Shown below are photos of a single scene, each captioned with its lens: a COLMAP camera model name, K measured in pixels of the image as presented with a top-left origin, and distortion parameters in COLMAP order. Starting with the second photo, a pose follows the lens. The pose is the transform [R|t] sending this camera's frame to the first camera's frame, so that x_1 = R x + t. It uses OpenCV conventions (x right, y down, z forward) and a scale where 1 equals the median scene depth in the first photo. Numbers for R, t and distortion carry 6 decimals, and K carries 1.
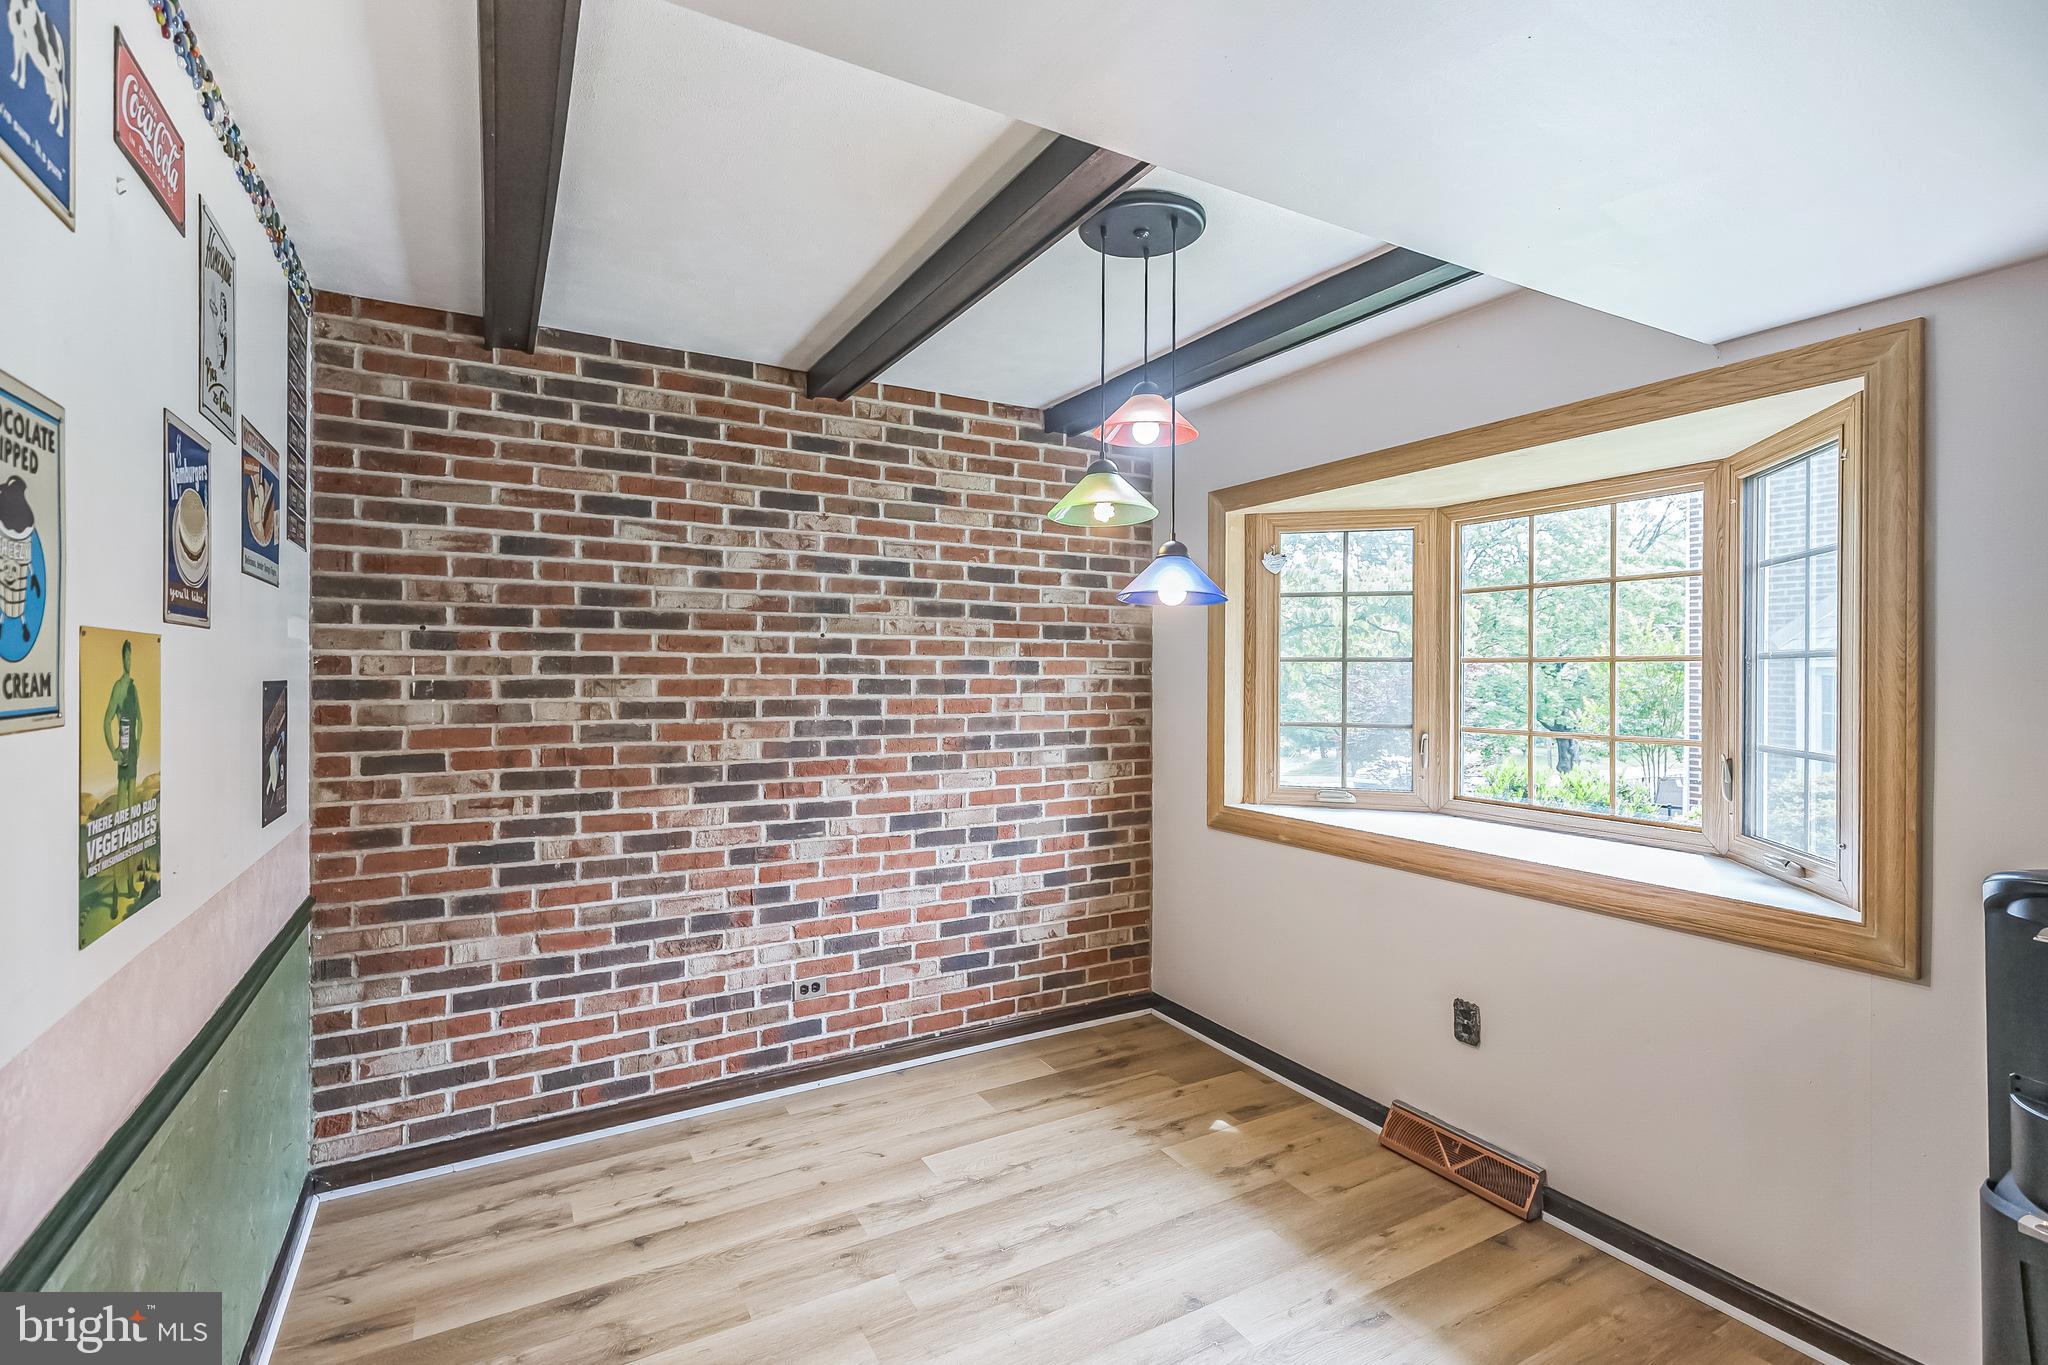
lens RADIAL K [[932.7, 0, 1036.3], [0, 932.7, 682.9], [0, 0, 1]] dist [0.006320, -0.001509]
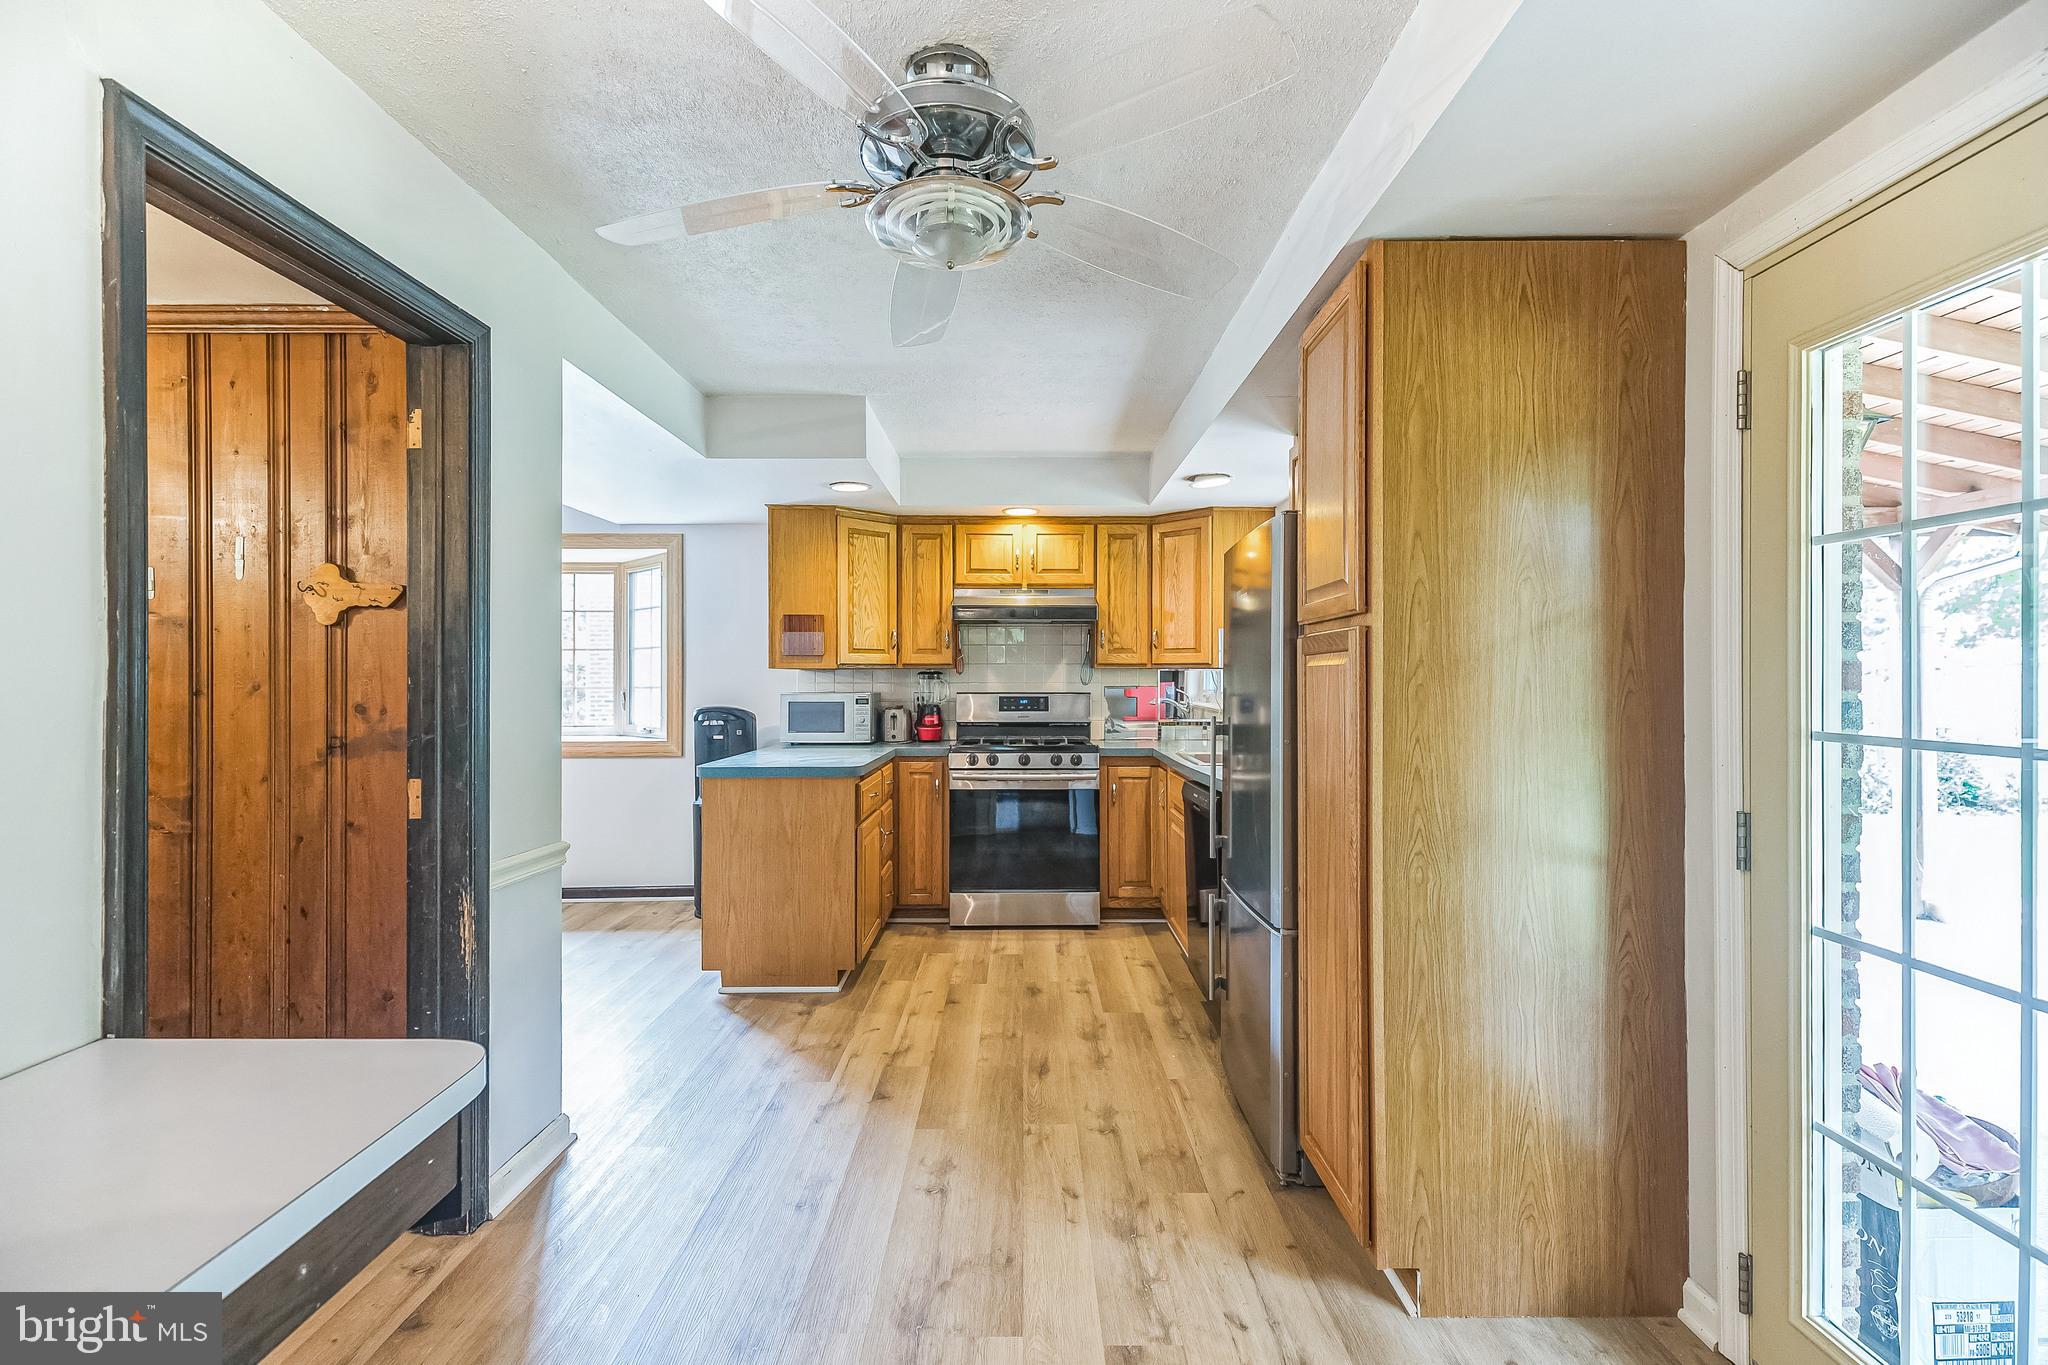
lens RADIAL K [[932.7, 0, 1036.3], [0, 932.7, 682.9], [0, 0, 1]] dist [0.006320, -0.001509]
pose [[0.482825, 0.003383, 0.875710, -0.782866], [0.011953, 0.999874, -0.010453, 0.092896], [-0.875635, 0.015515, 0.482724, -0.999156]]
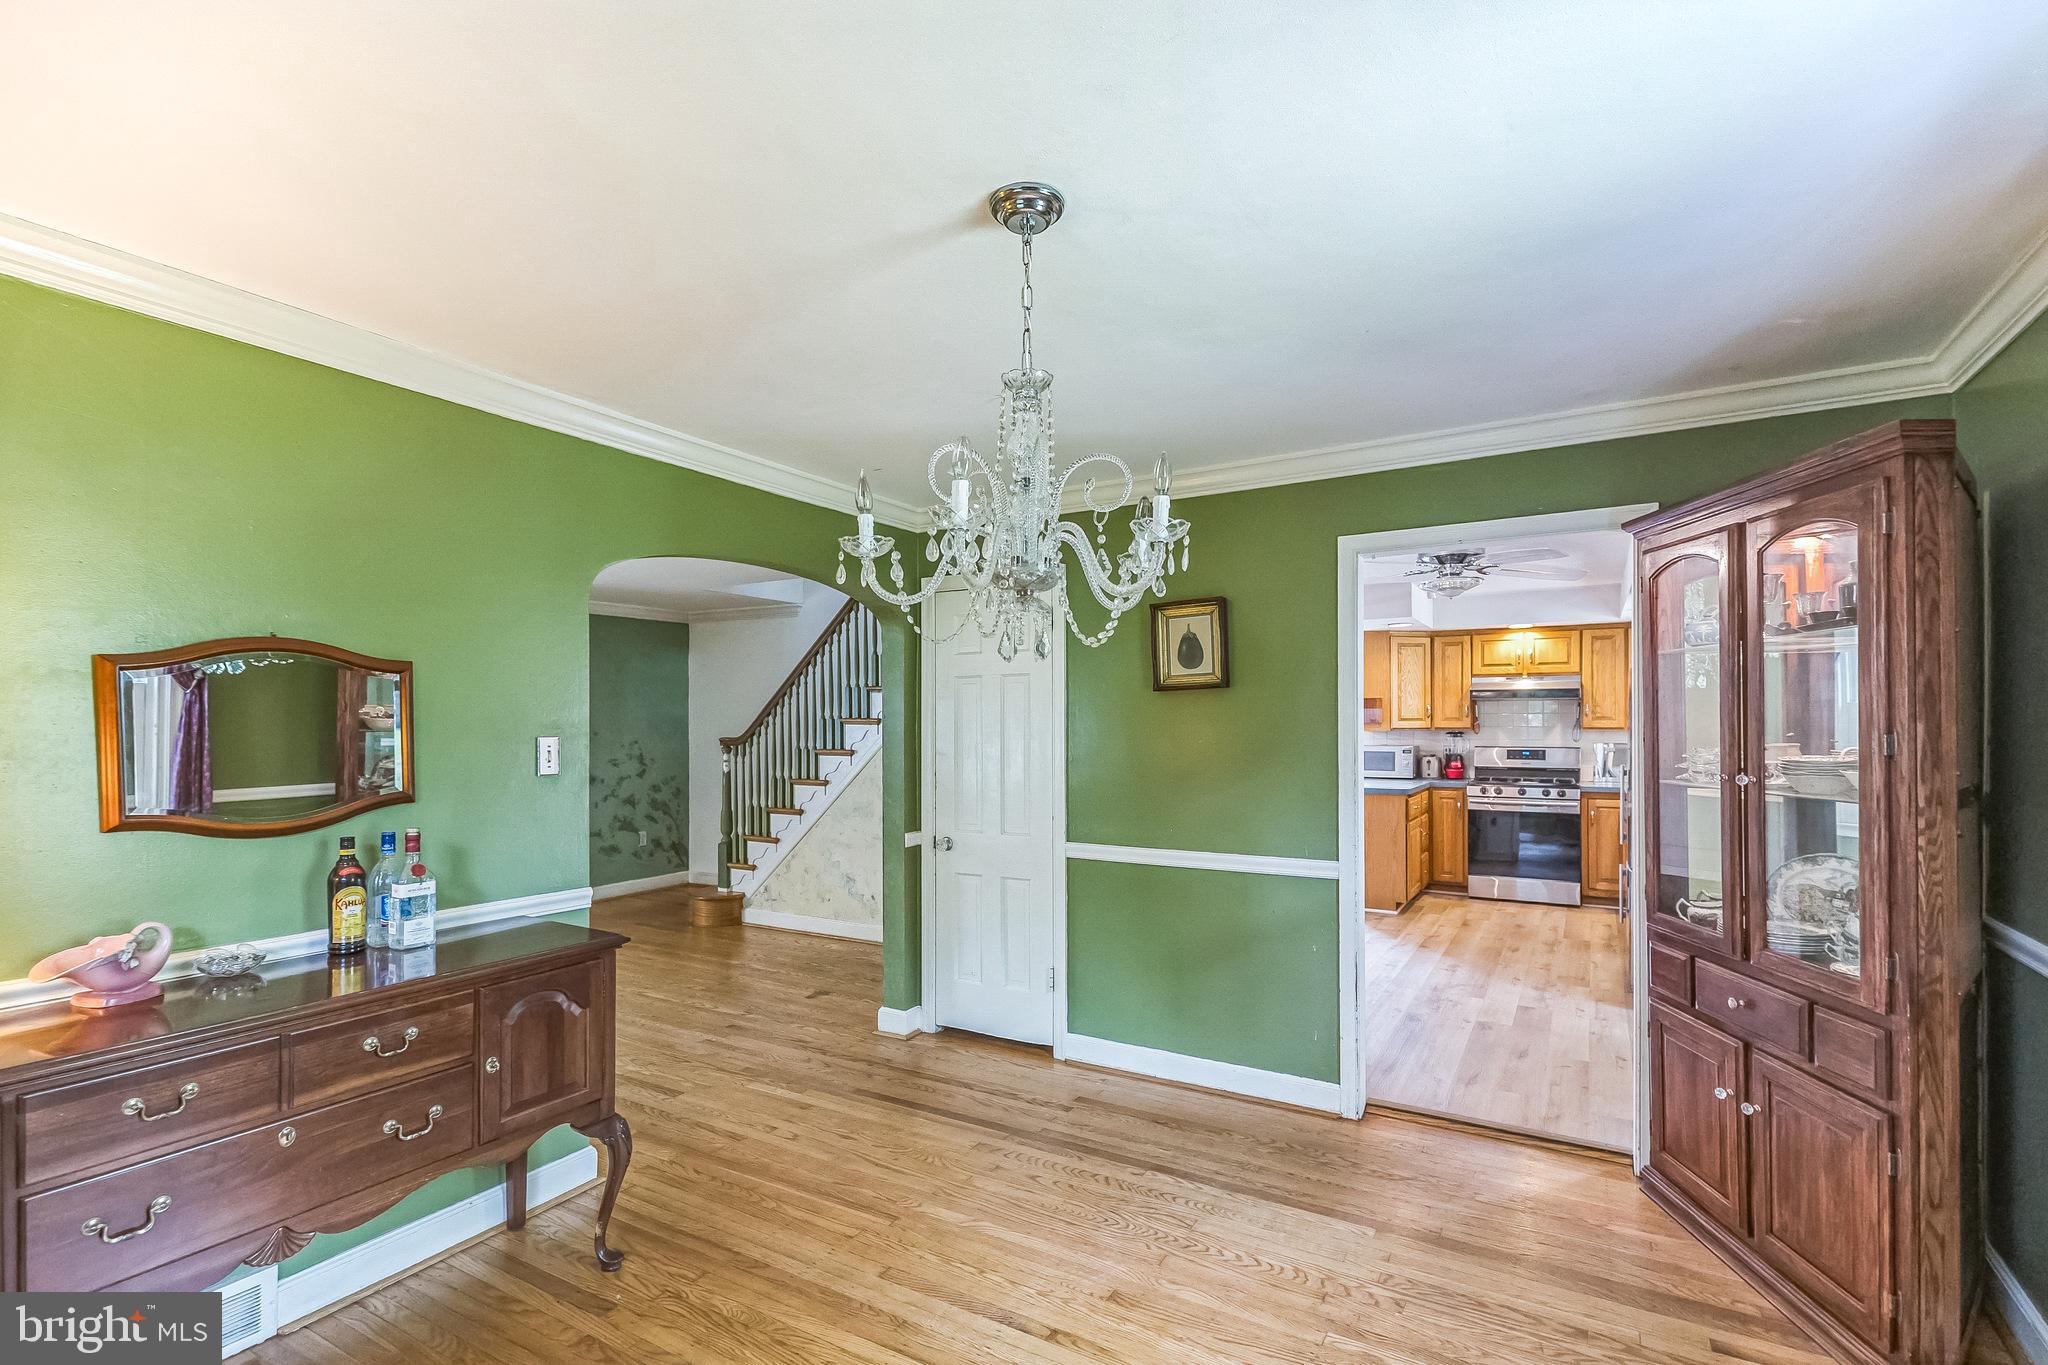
lens RADIAL K [[940.8, 0, 1027.9], [0, 940.8, 719.8], [0, 0, 1]] dist [0.012564, -0.000207]
pose [[0.870665, 0.006318, 0.491836, -1.862933], [0.004706, 0.999765, -0.021173, 0.062286], [-0.491854, 0.020749, 0.870430, -1.826375]]
